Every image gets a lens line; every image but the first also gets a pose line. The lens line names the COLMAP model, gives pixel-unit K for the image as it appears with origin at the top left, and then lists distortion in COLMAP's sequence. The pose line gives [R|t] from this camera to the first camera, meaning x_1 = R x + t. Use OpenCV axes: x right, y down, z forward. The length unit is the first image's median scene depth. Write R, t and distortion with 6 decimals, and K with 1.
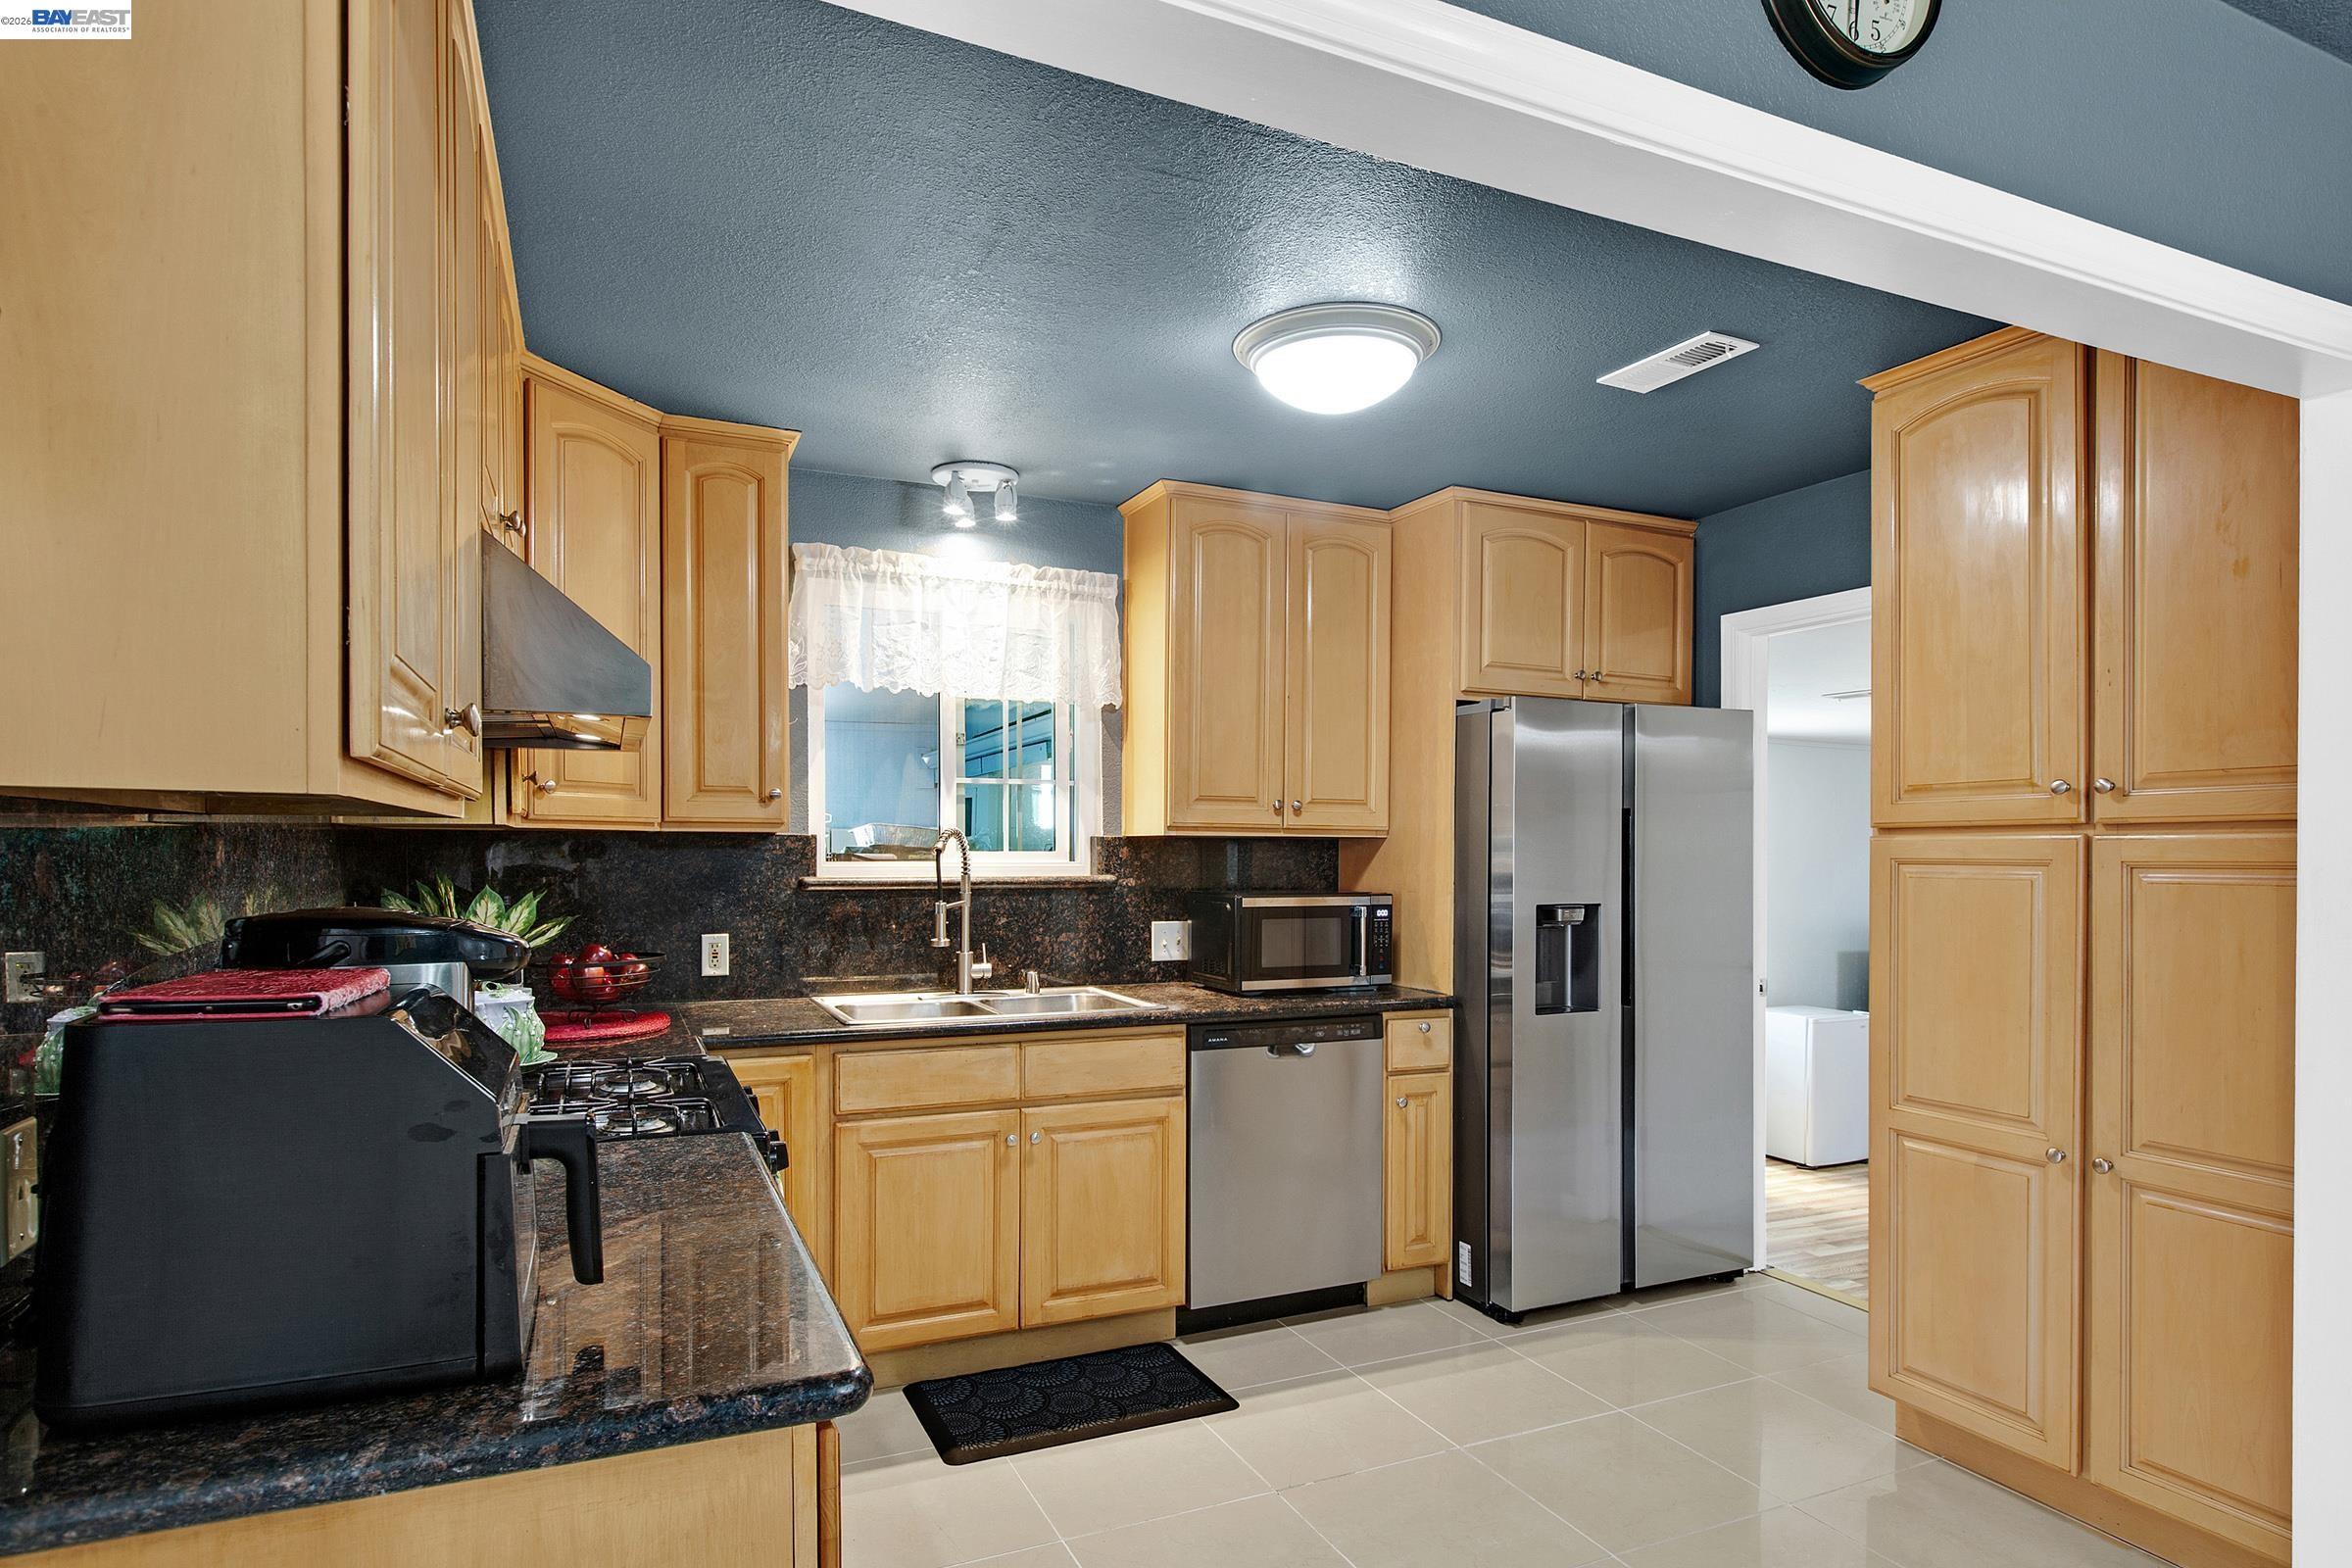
lens RADIAL K [[1207.9, 0, 1200.4], [0, 1207.9, 873.6], [0, 0, 1]] dist [-0.004197, -0.000255]
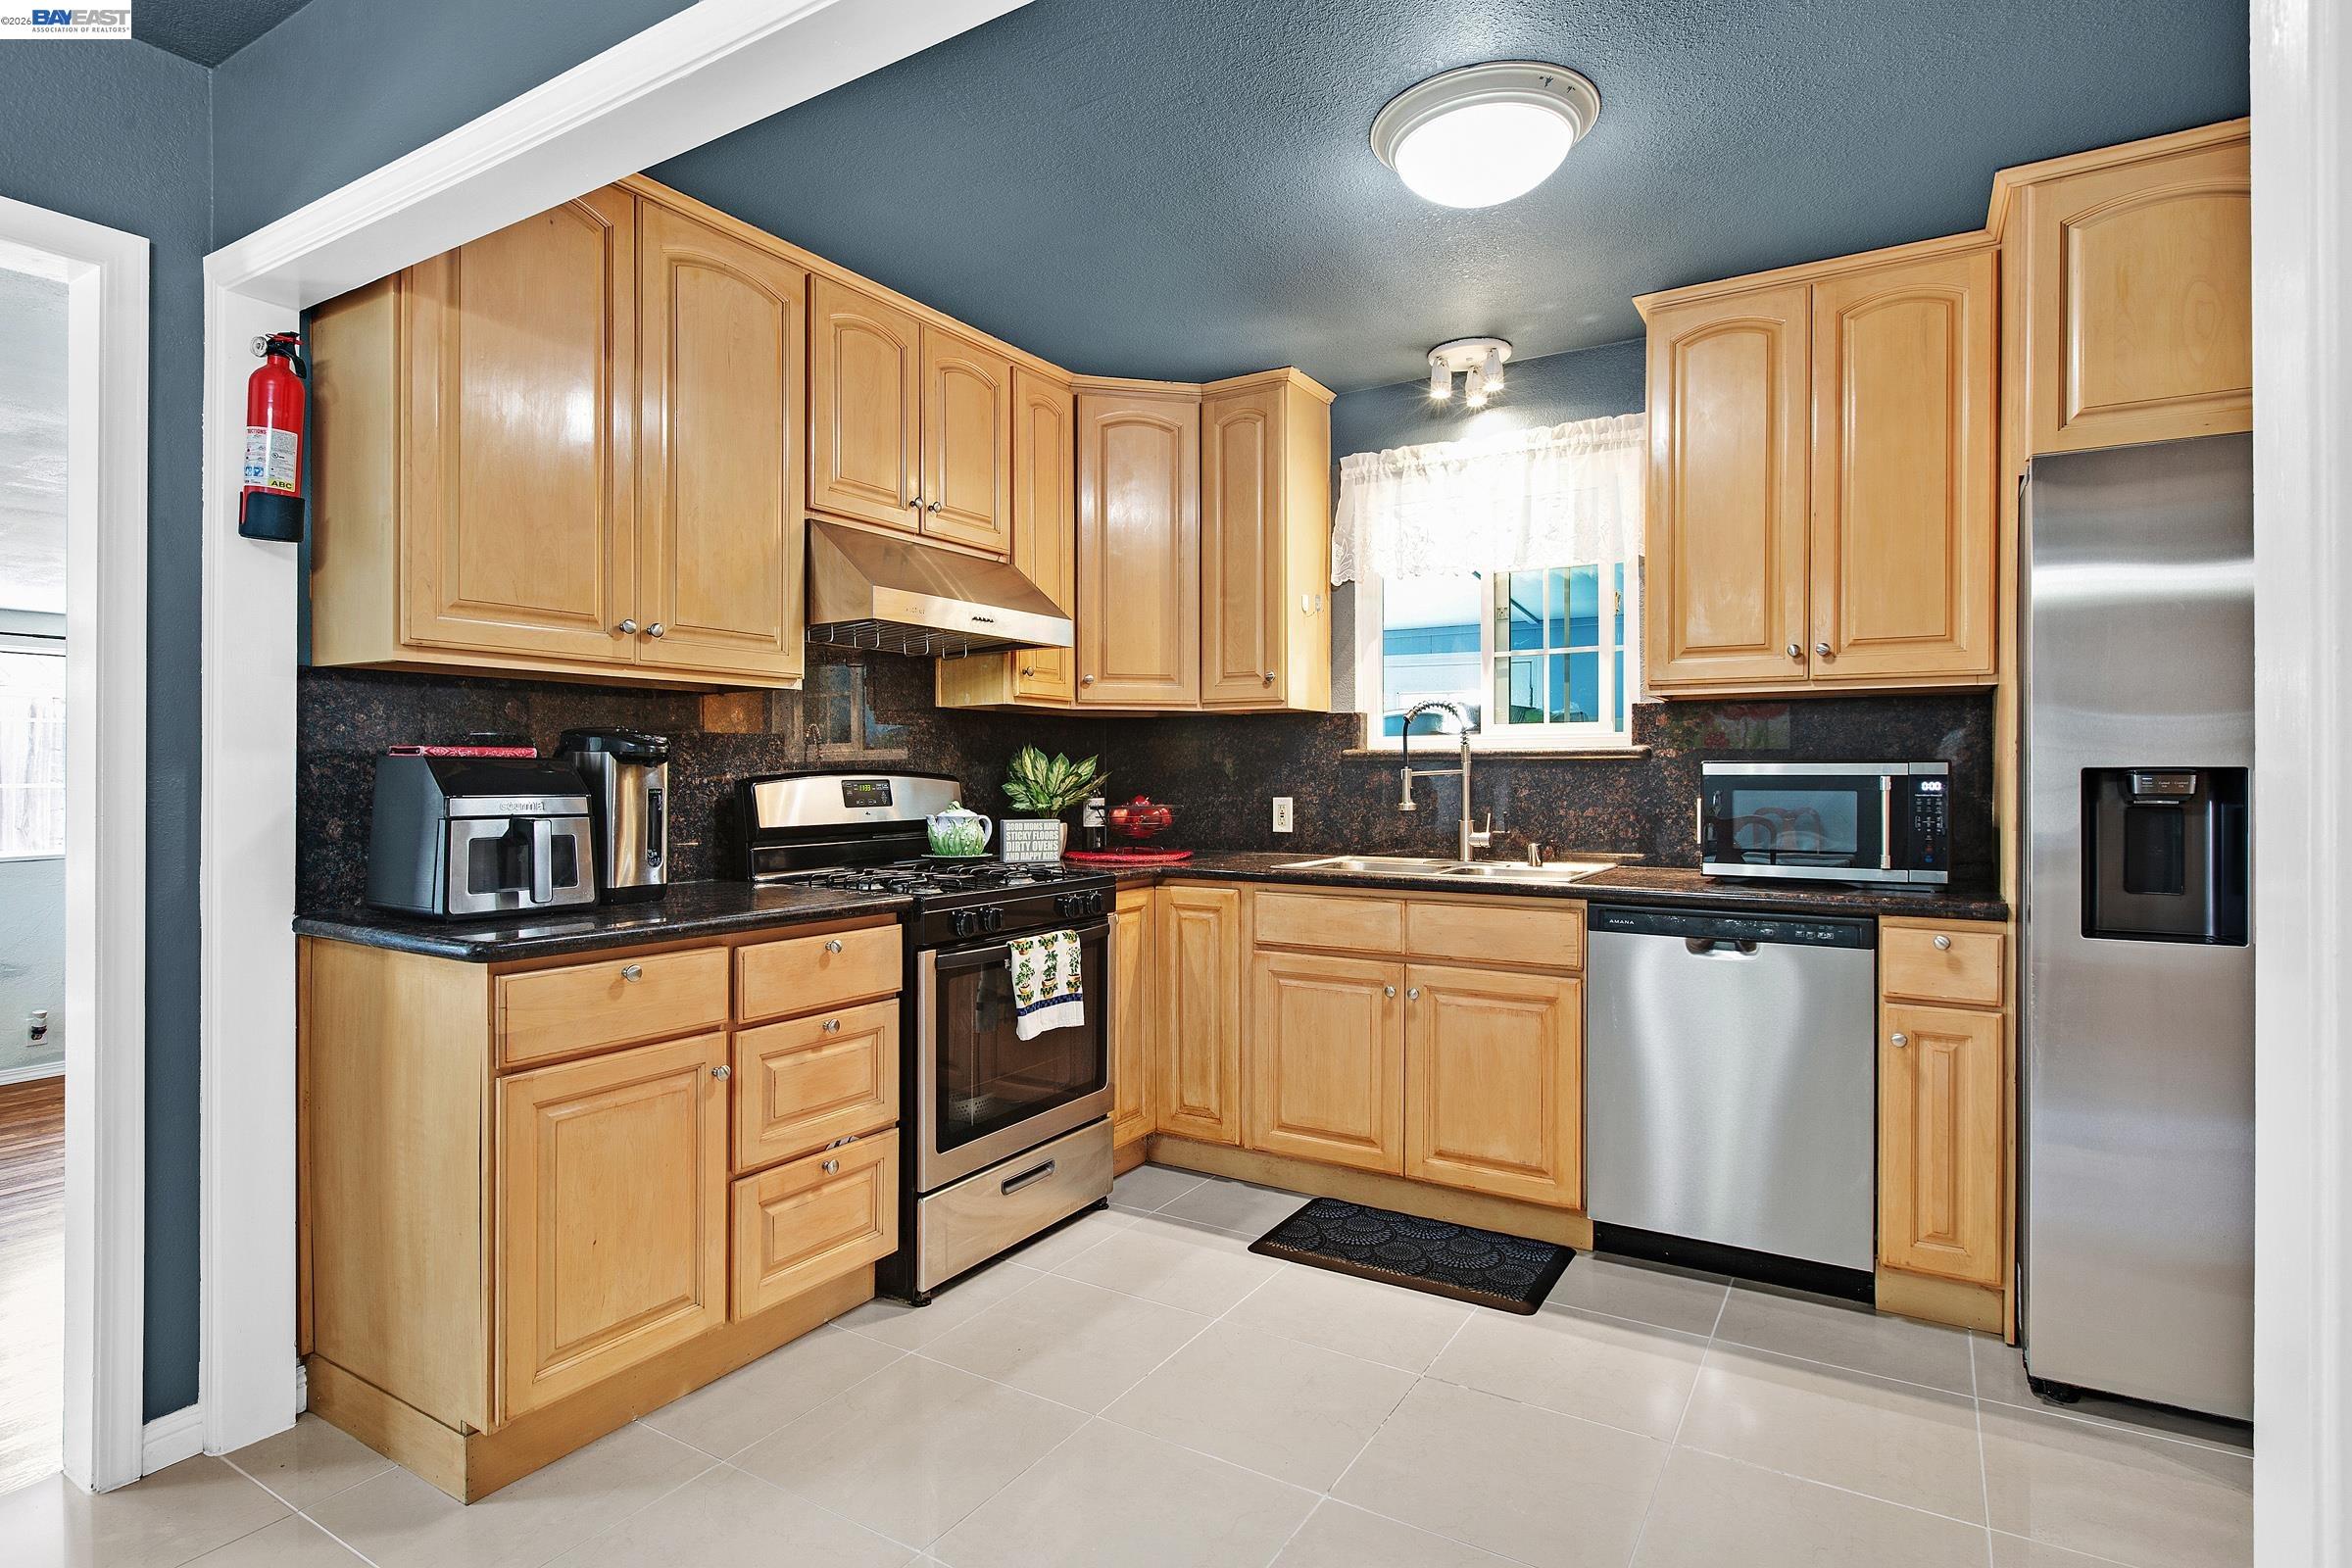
lens RADIAL K [[1207.9, 0, 1172.3], [0, 1207.9, 788.9], [0, 0, 1]] dist [-0.004197, -0.000255]
pose [[0.570341, 0.006866, -0.821379, 0.526425], [-0.011614, 0.999933, 0.000295, 0.042487], [0.821326, 0.009371, 0.570382, 0.220288]]
